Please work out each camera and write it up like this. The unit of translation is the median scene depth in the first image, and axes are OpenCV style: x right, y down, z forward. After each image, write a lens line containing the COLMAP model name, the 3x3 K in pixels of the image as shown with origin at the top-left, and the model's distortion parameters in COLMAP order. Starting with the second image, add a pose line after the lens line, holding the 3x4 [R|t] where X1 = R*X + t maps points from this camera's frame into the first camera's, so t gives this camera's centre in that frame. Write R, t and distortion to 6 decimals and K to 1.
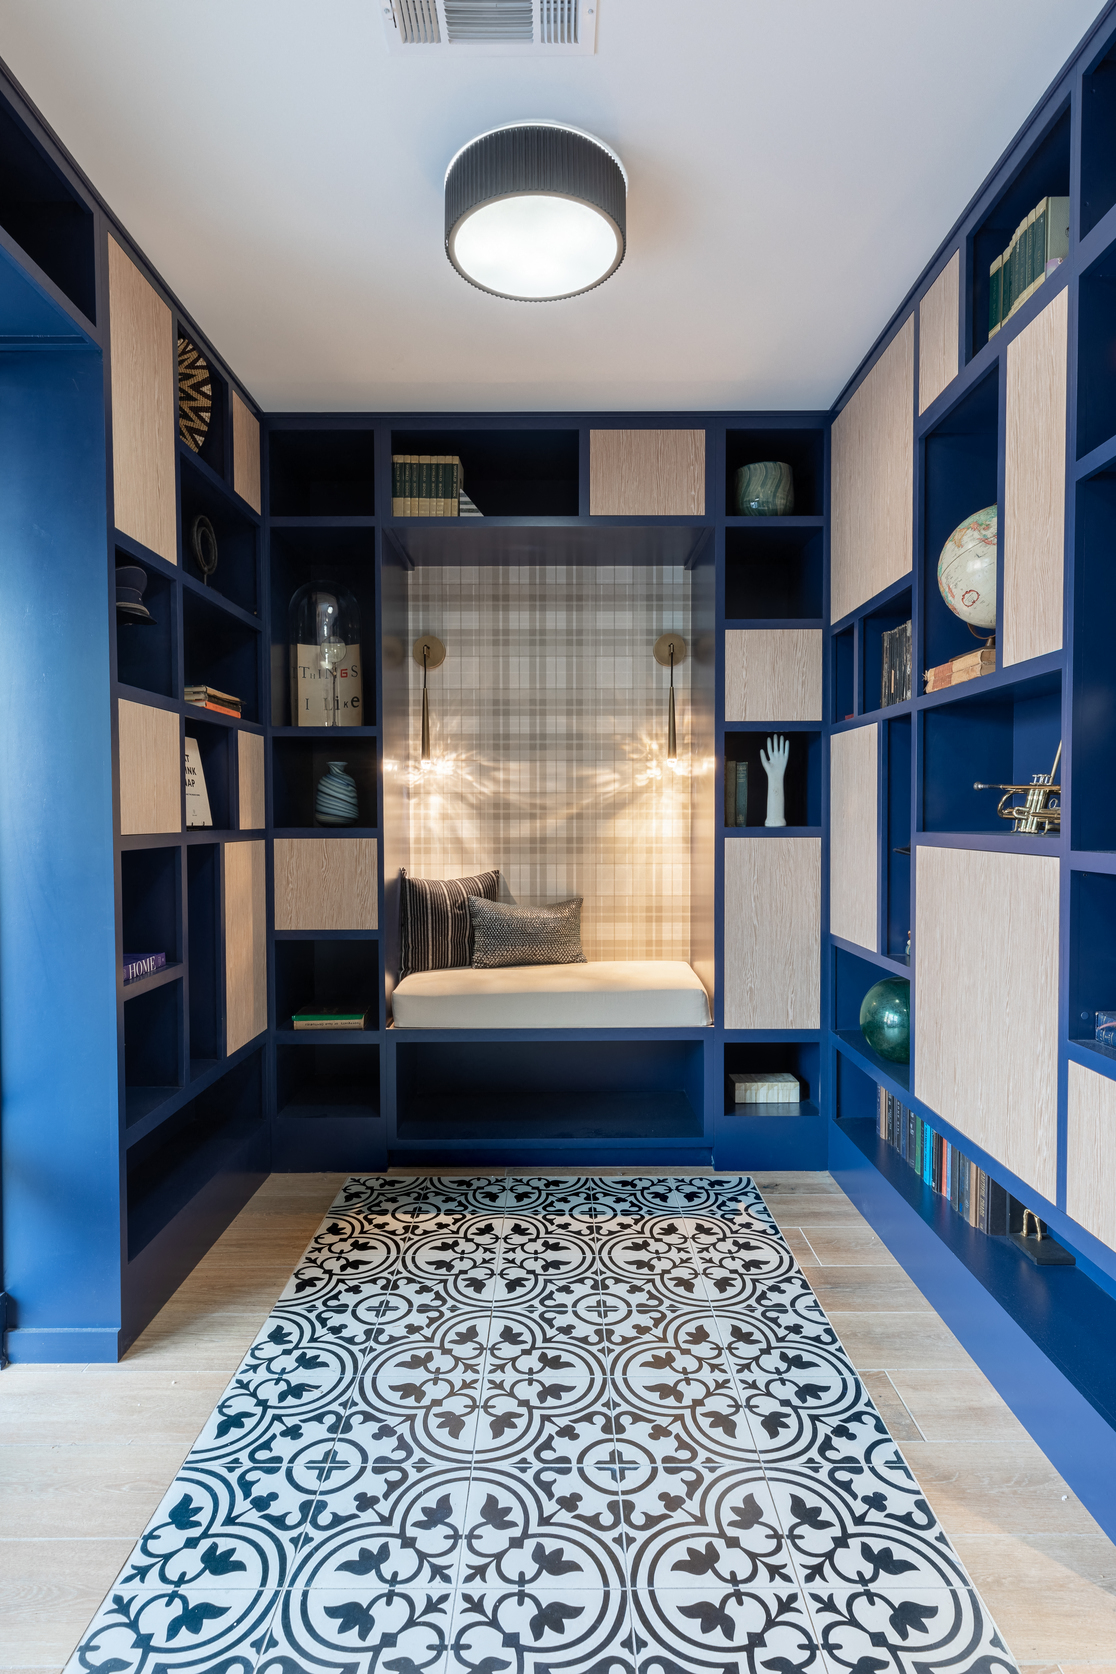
lens RADIAL K [[938.0, 0, 558.0], [0, 938.0, 837.0], [0, 0, 1]] dist [-0.001815, -0.000329]
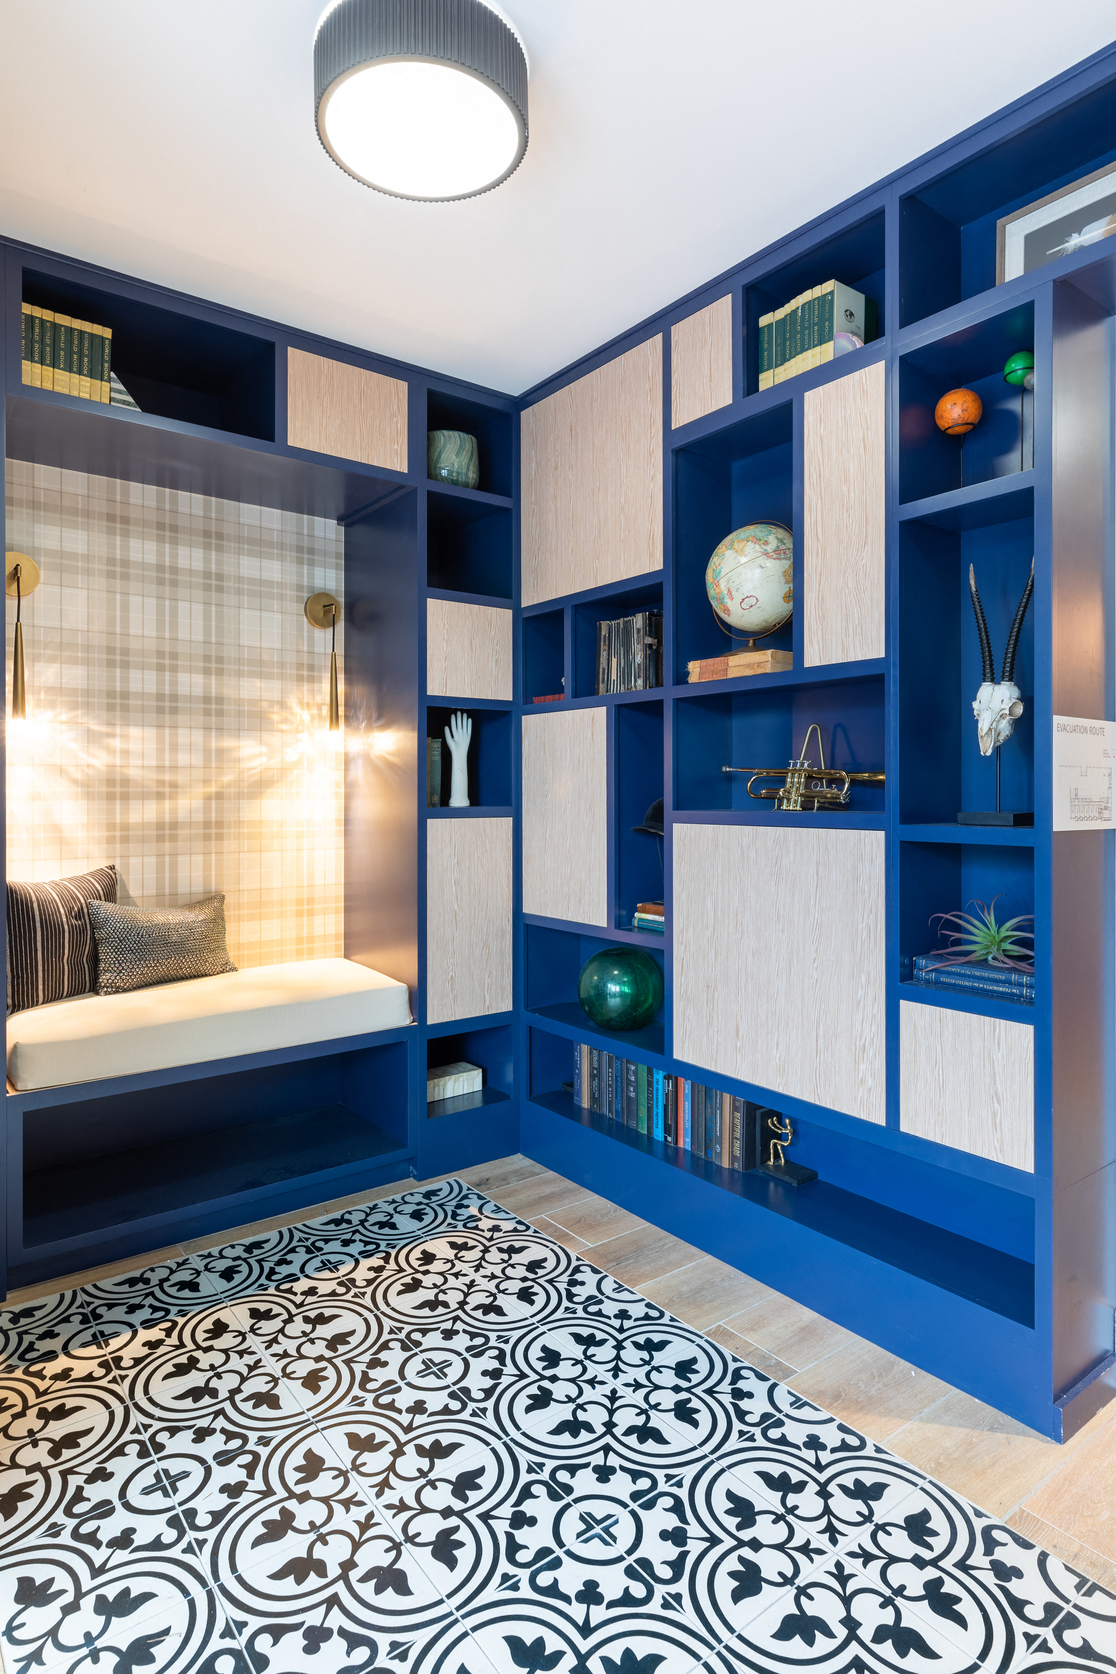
lens RADIAL K [[953.0, 0, 551.0], [0, 953.0, 786.7], [0, 0, 1]] dist [0.000203, -0.000294]
pose [[0.784504, 0.006436, 0.620091, -0.272521], [0.013098, 0.999551, -0.026945, -0.003615], [-0.619986, 0.029260, 0.784067, 0.152900]]
